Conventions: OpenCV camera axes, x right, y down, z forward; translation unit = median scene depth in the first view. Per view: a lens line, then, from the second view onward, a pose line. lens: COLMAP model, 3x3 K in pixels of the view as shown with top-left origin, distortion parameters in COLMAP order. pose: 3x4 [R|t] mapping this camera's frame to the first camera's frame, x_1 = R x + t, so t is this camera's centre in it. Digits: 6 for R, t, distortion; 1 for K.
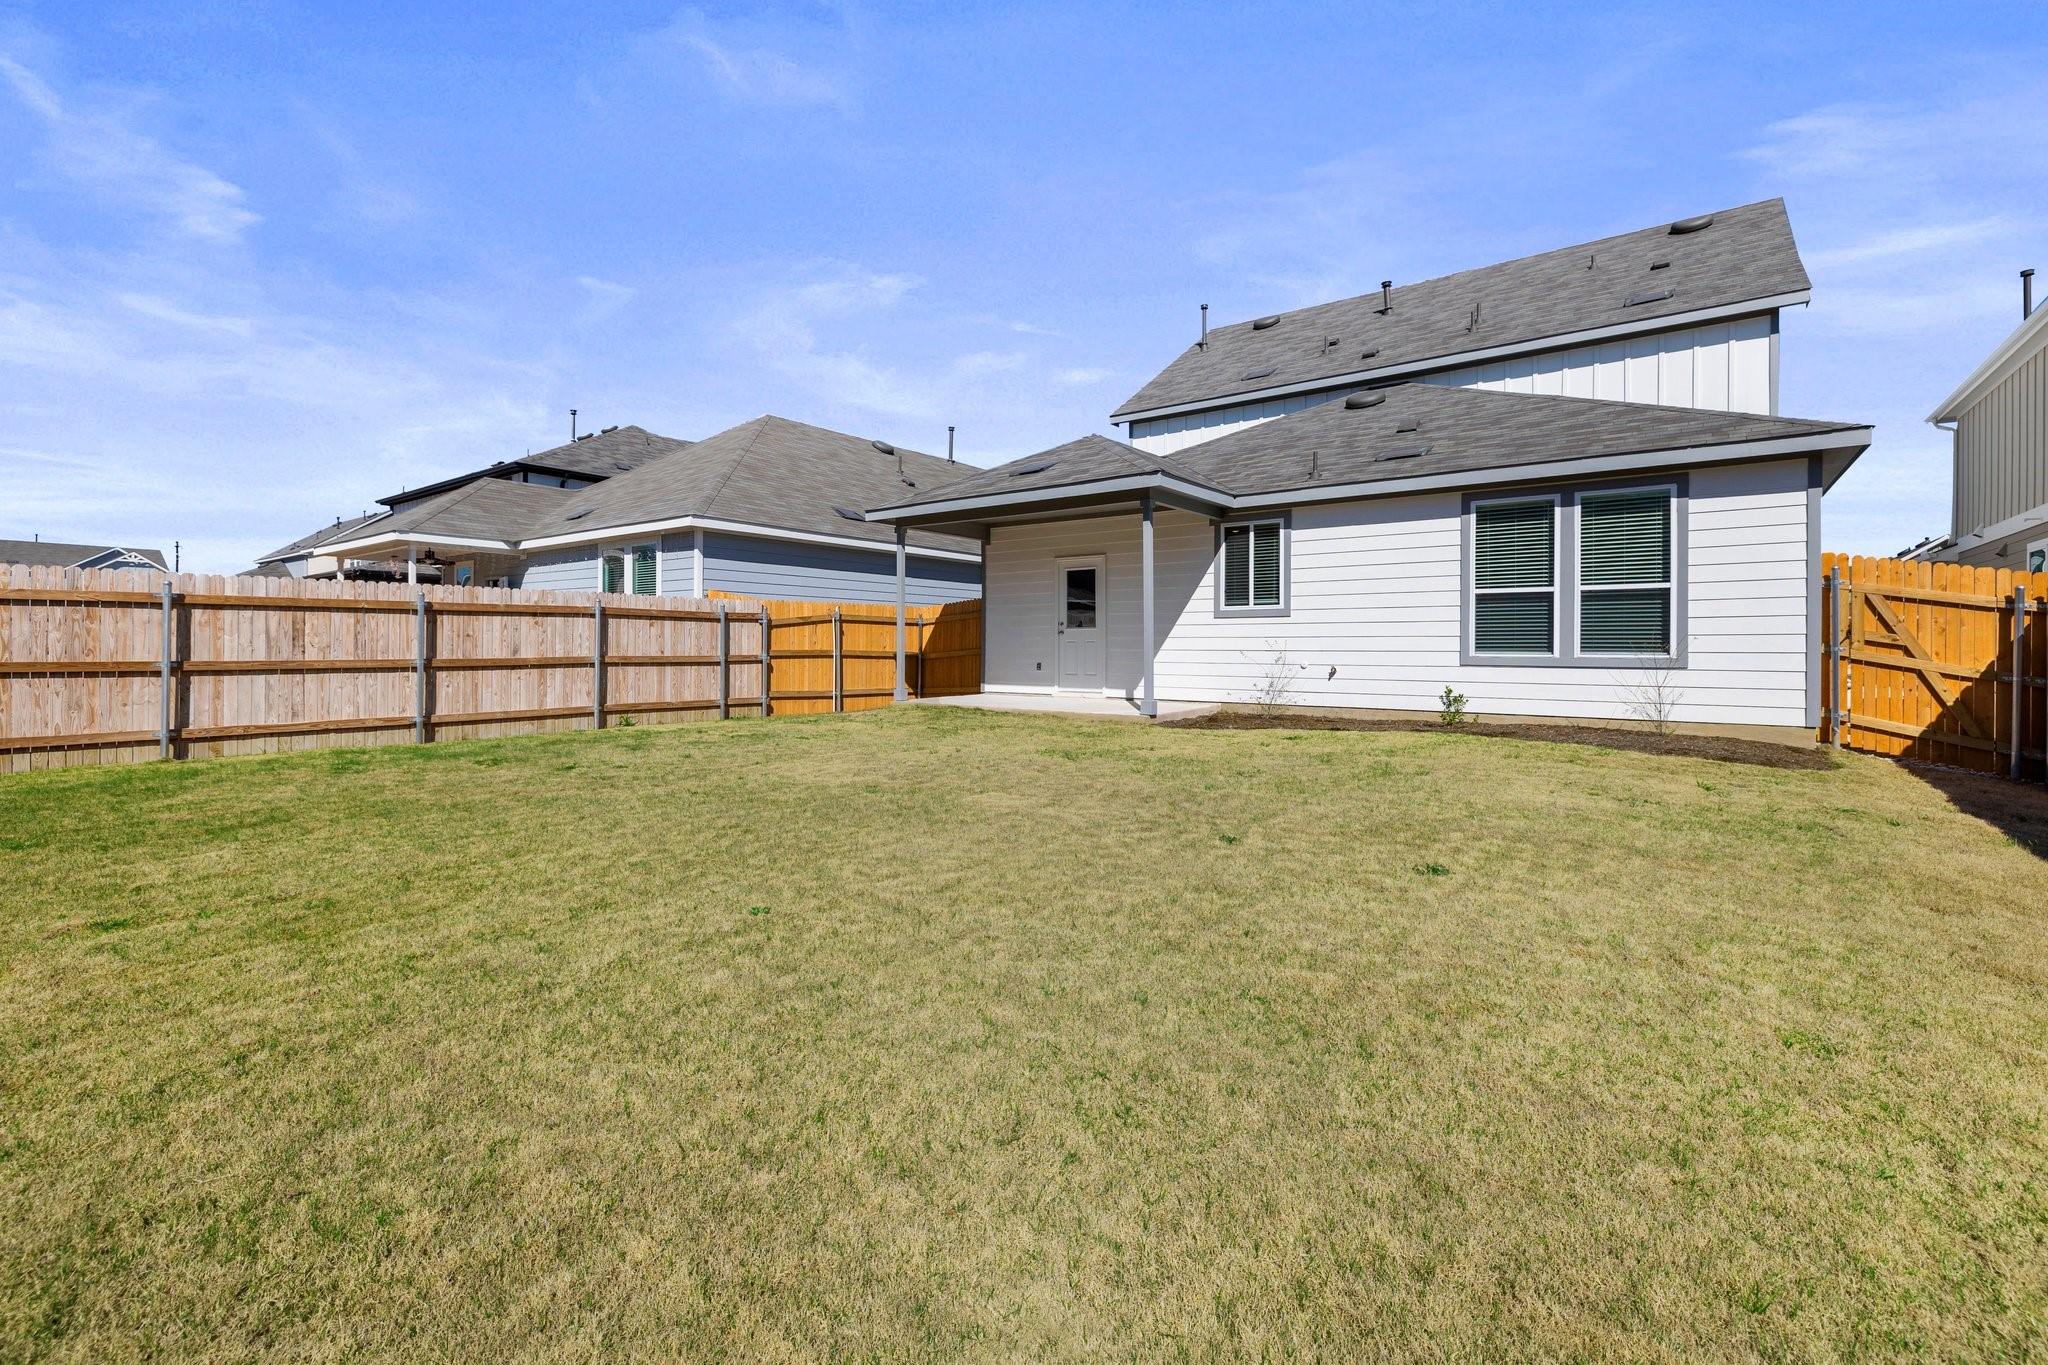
lens RADIAL K [[878.6, 0, 1033.0], [0, 878.6, 648.0], [0, 0, 1]] dist [0.001123, 0.000324]
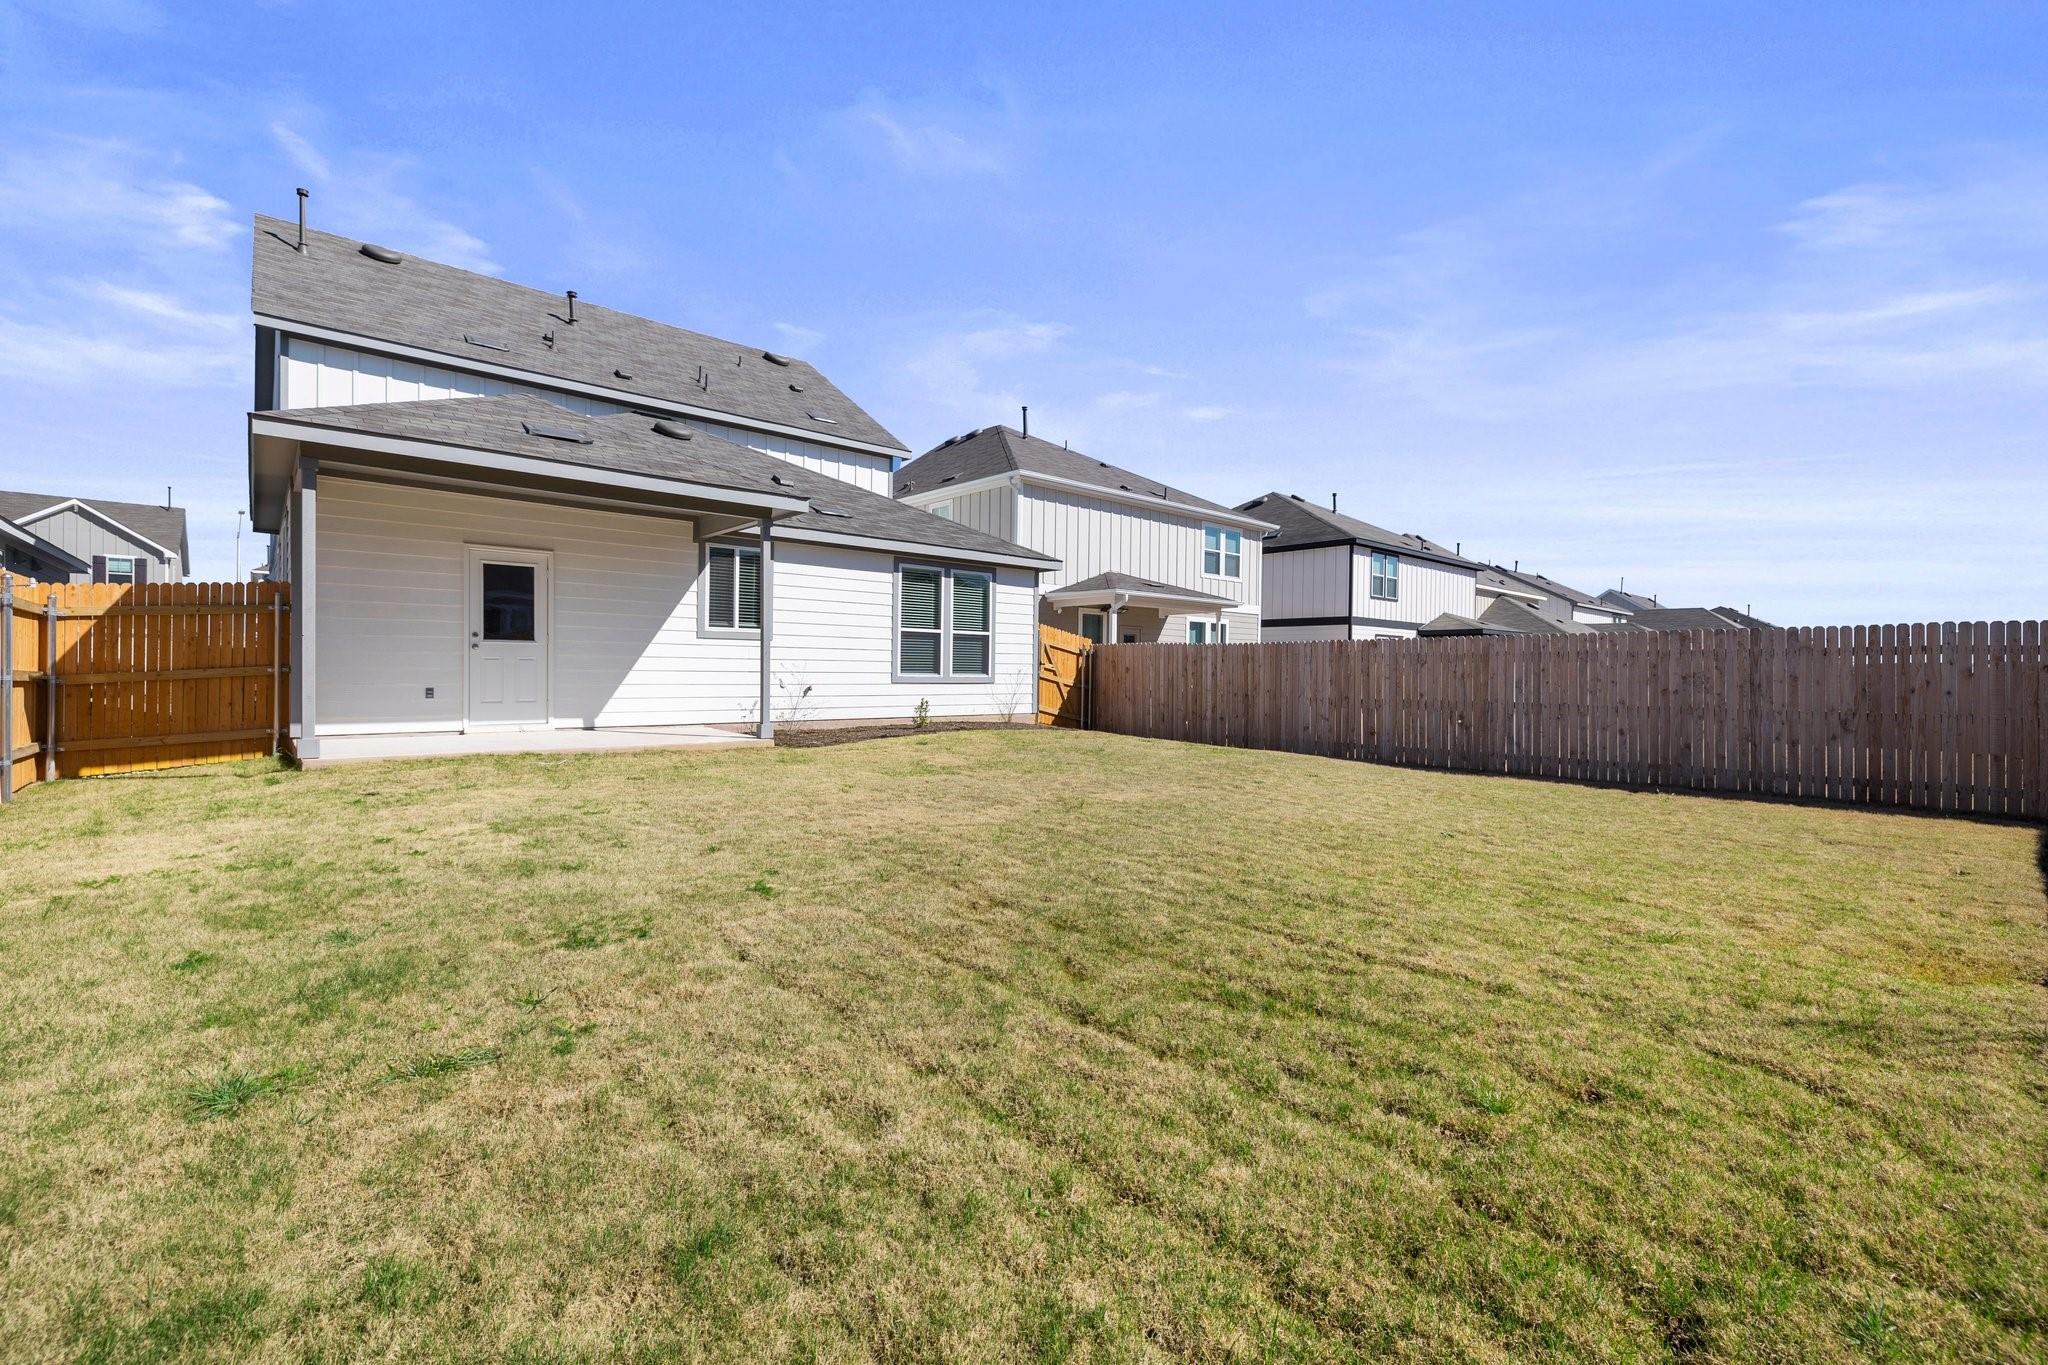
lens RADIAL K [[863.8, 0, 1029.2], [0, 863.8, 671.7], [0, 0, 1]] dist [0.002464, 0.000372]
pose [[0.197165, -0.004070, 0.980362, -0.694399], [-0.013148, 0.999890, 0.006796, -0.008547], [-0.980282, -0.014230, 0.197090, 0.472219]]
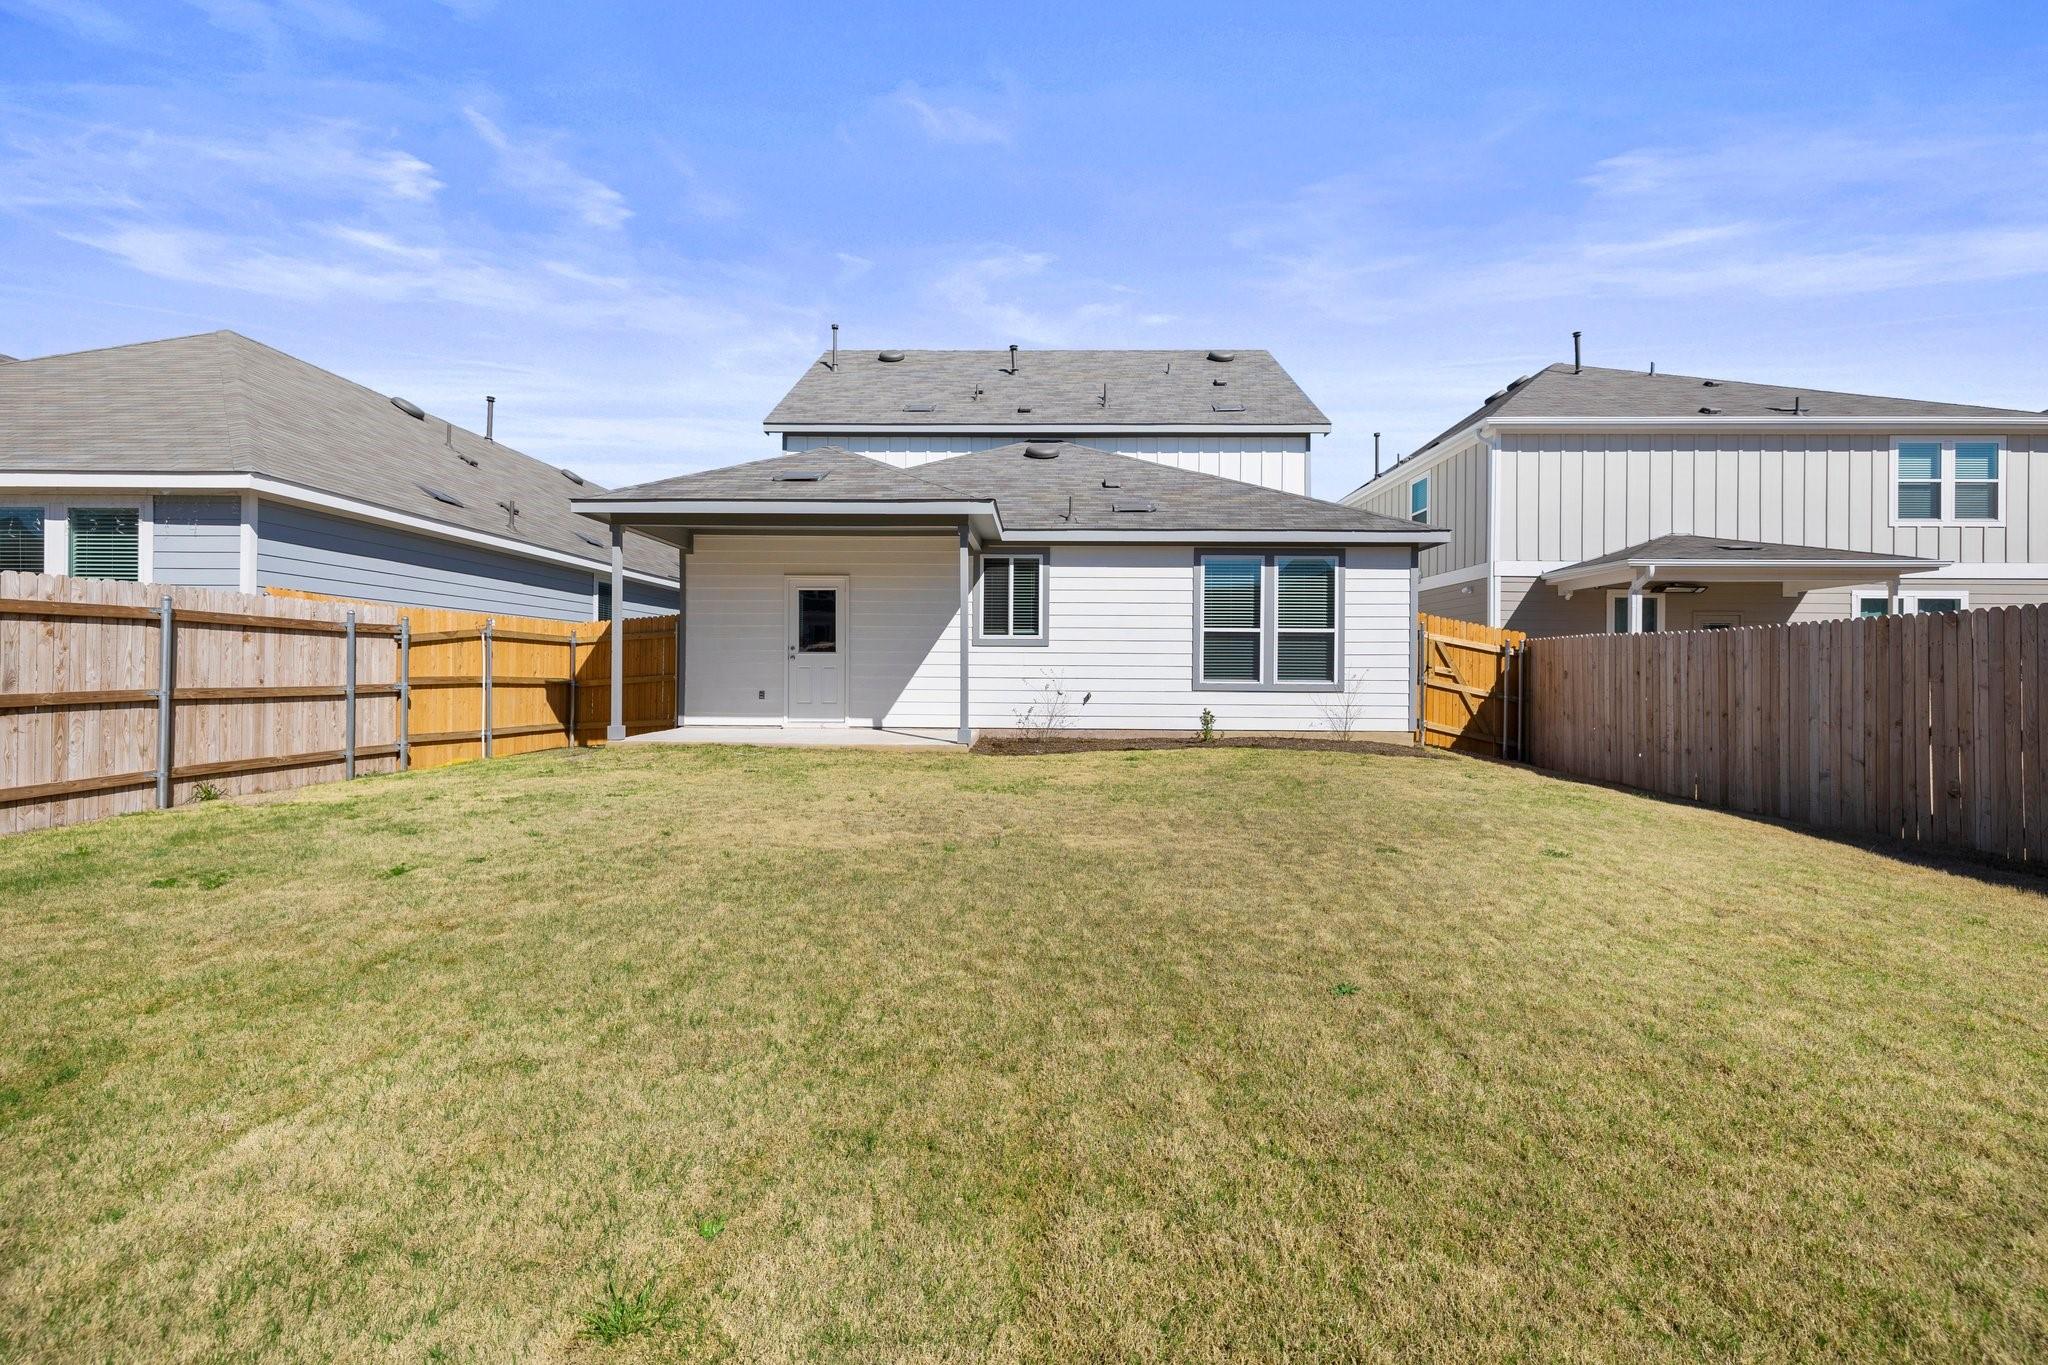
lens RADIAL K [[863.8, 0, 1029.2], [0, 863.8, 671.7], [0, 0, 1]] dist [0.002464, 0.000372]
pose [[0.811251, 0.003064, 0.584690, -0.345140], [-0.004411, 0.999990, 0.000881, -0.005647], [-0.584681, -0.003294, 0.811257, 0.152217]]
